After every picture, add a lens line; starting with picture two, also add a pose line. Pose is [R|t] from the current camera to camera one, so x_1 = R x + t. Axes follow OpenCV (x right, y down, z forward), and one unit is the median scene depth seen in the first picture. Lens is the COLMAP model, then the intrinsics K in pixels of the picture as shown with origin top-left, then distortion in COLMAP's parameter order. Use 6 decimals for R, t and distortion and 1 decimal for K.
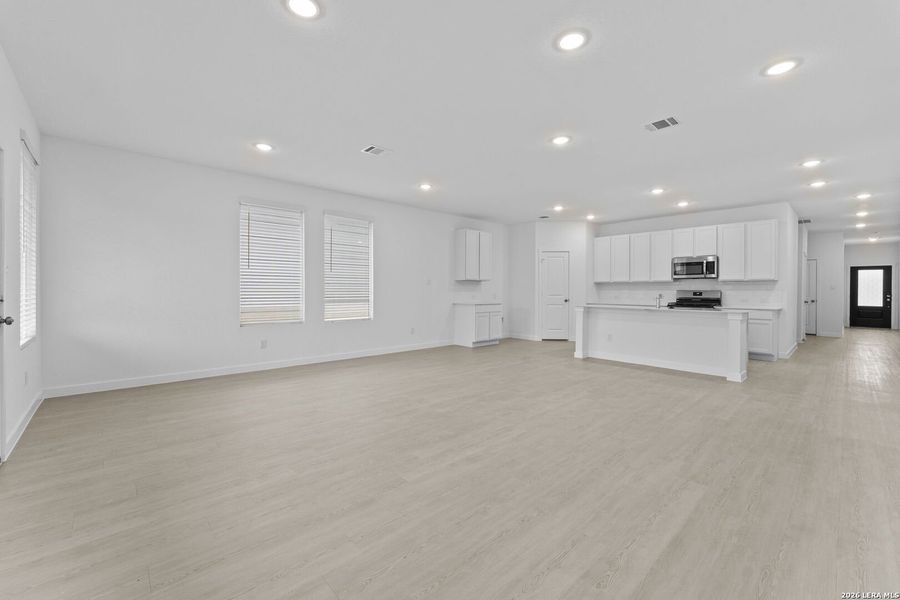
lens RADIAL K [[368.5, 0, 451.2], [0, 368.5, 299.0], [0, 0, 1]] dist [0.003191, 0.000930]
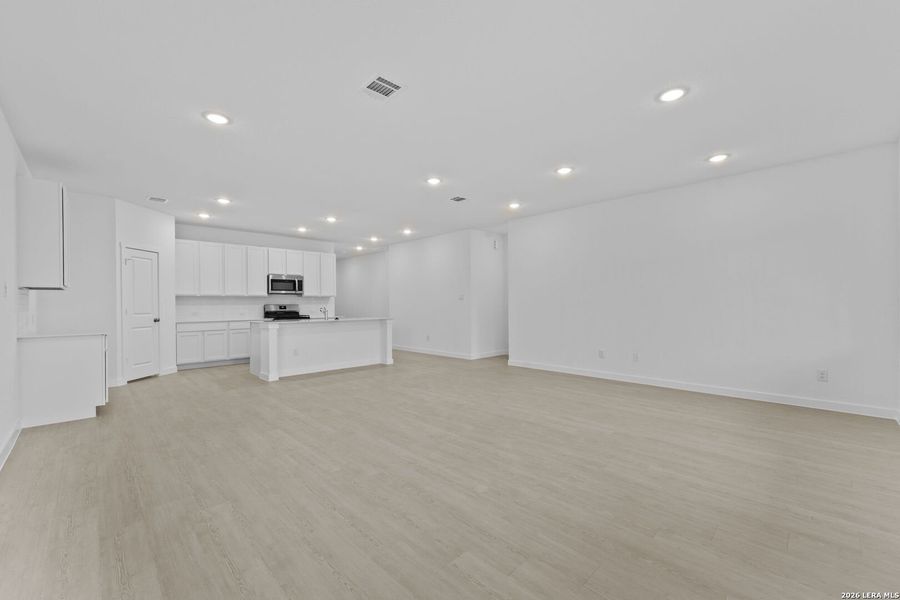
lens RADIAL K [[368.5, 0, 451.2], [0, 368.5, 299.0], [0, 0, 1]] dist [0.003191, 0.000930]
pose [[-0.021073, 0.006375, 0.999758, -0.484789], [0.032499, 0.999456, -0.005689, -0.016766], [-0.999250, 0.032371, -0.021269, 0.508797]]
